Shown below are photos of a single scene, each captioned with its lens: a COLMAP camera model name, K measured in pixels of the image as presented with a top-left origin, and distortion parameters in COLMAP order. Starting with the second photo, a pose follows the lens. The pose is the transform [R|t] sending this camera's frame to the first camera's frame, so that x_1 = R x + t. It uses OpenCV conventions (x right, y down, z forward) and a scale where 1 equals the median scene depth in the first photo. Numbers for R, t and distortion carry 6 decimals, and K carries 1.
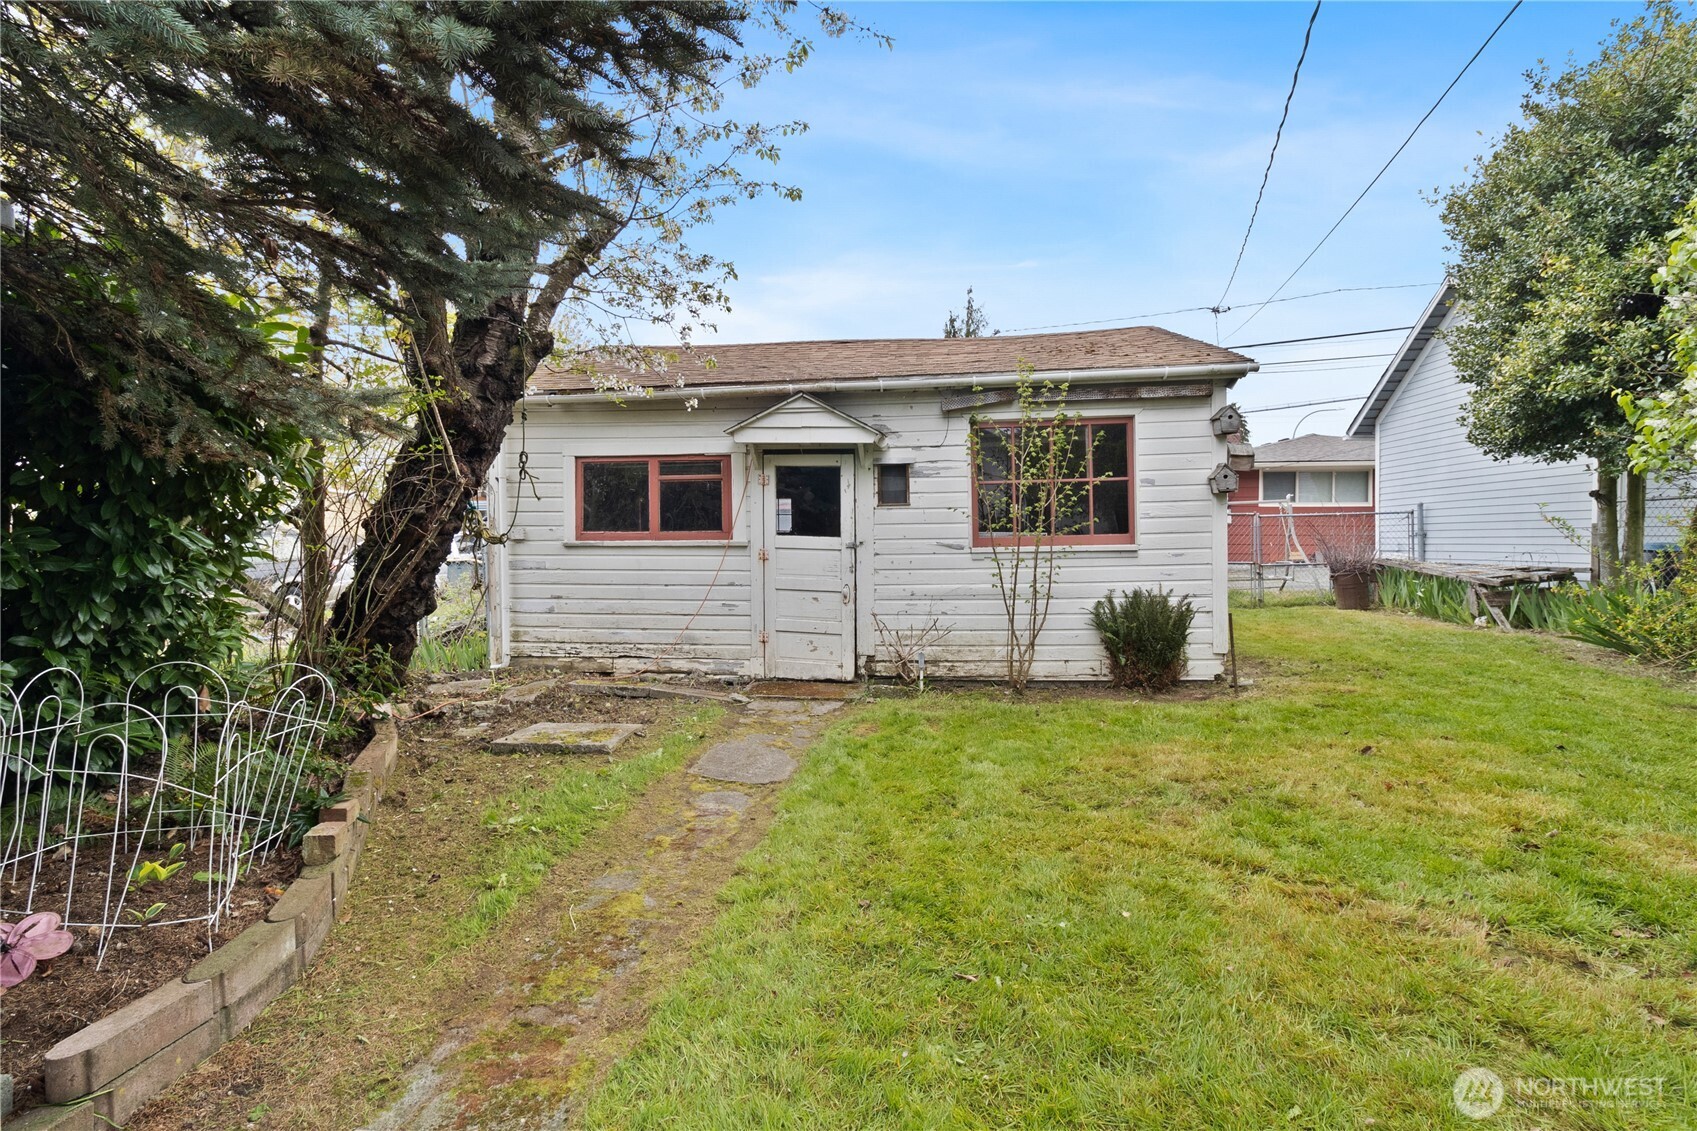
lens RADIAL K [[779.3, 0, 835.8], [0, 779.3, 568.3], [0, 0, 1]] dist [-0.000512, -0.000089]
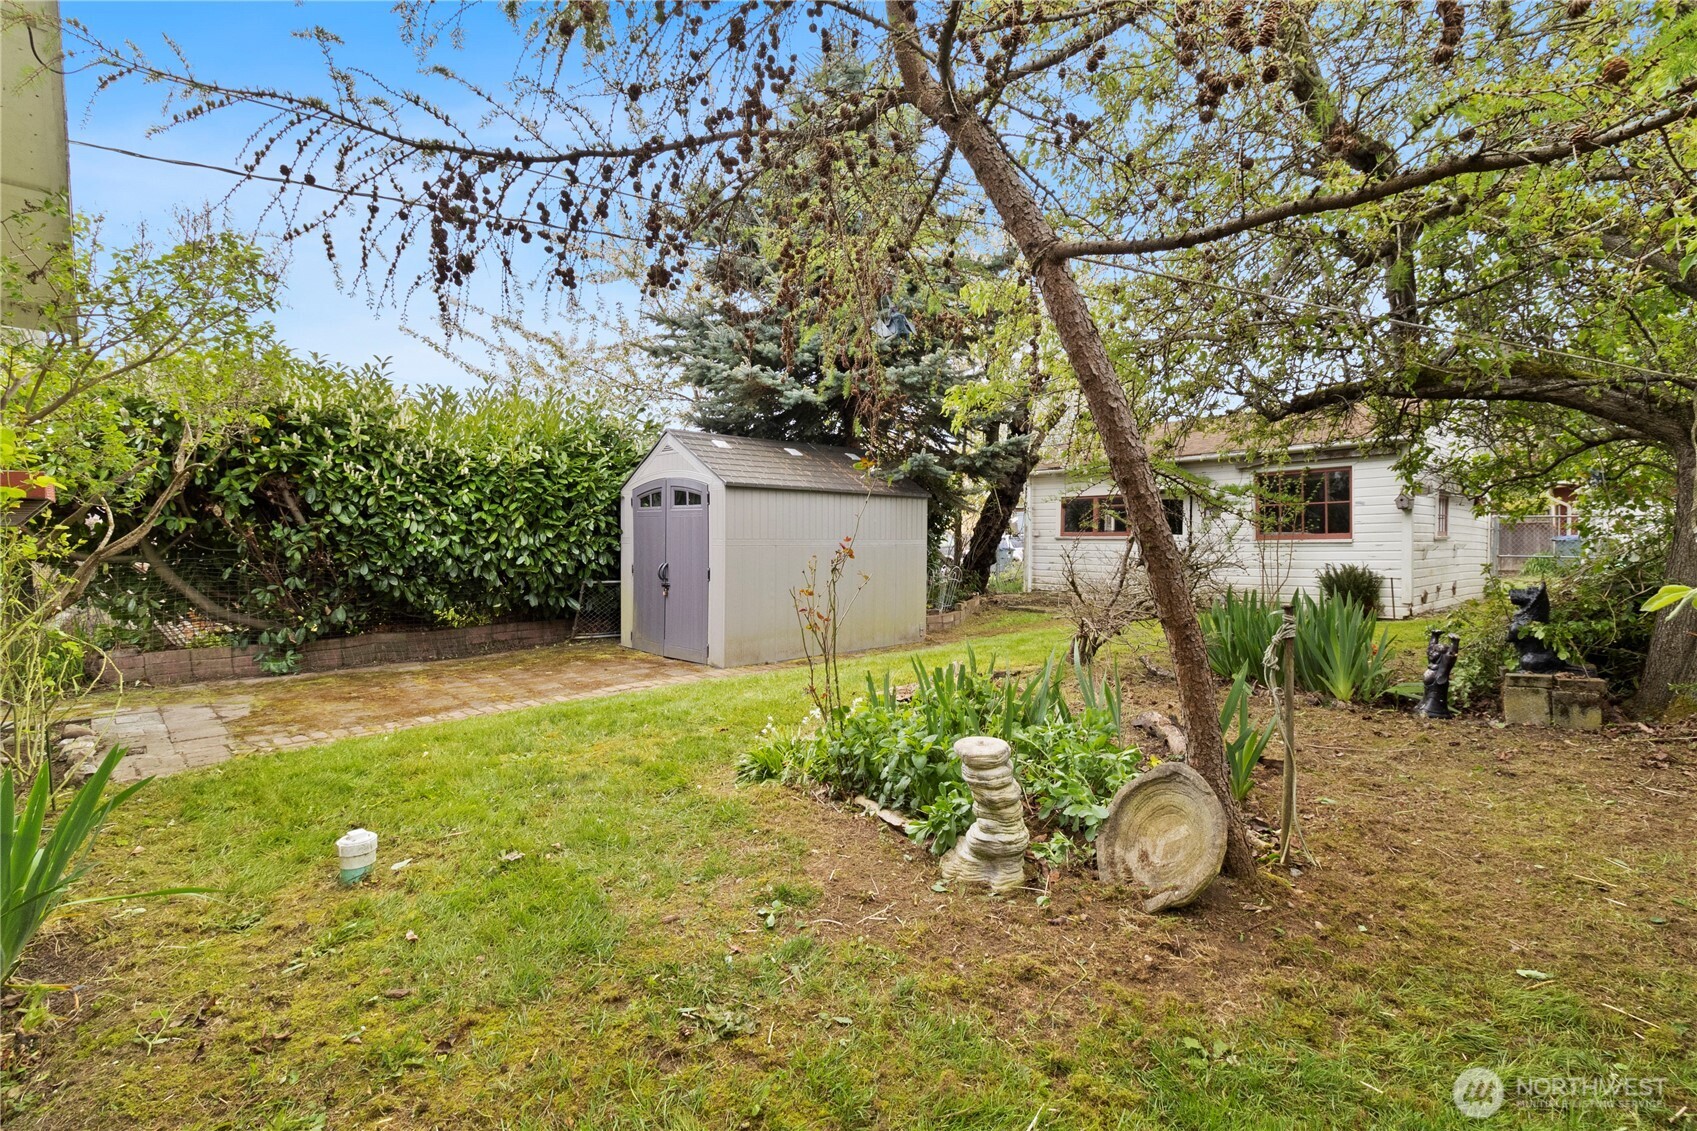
lens RADIAL K [[779.3, 0, 847.8], [0, 779.3, 562.8], [0, 0, 1]] dist [-0.000512, -0.000089]
pose [[0.757071, 0.025711, -0.652827, 0.677738], [-0.031294, 0.999505, 0.003074, 0.053157], [0.652583, 0.018103, 0.757501, -1.083301]]
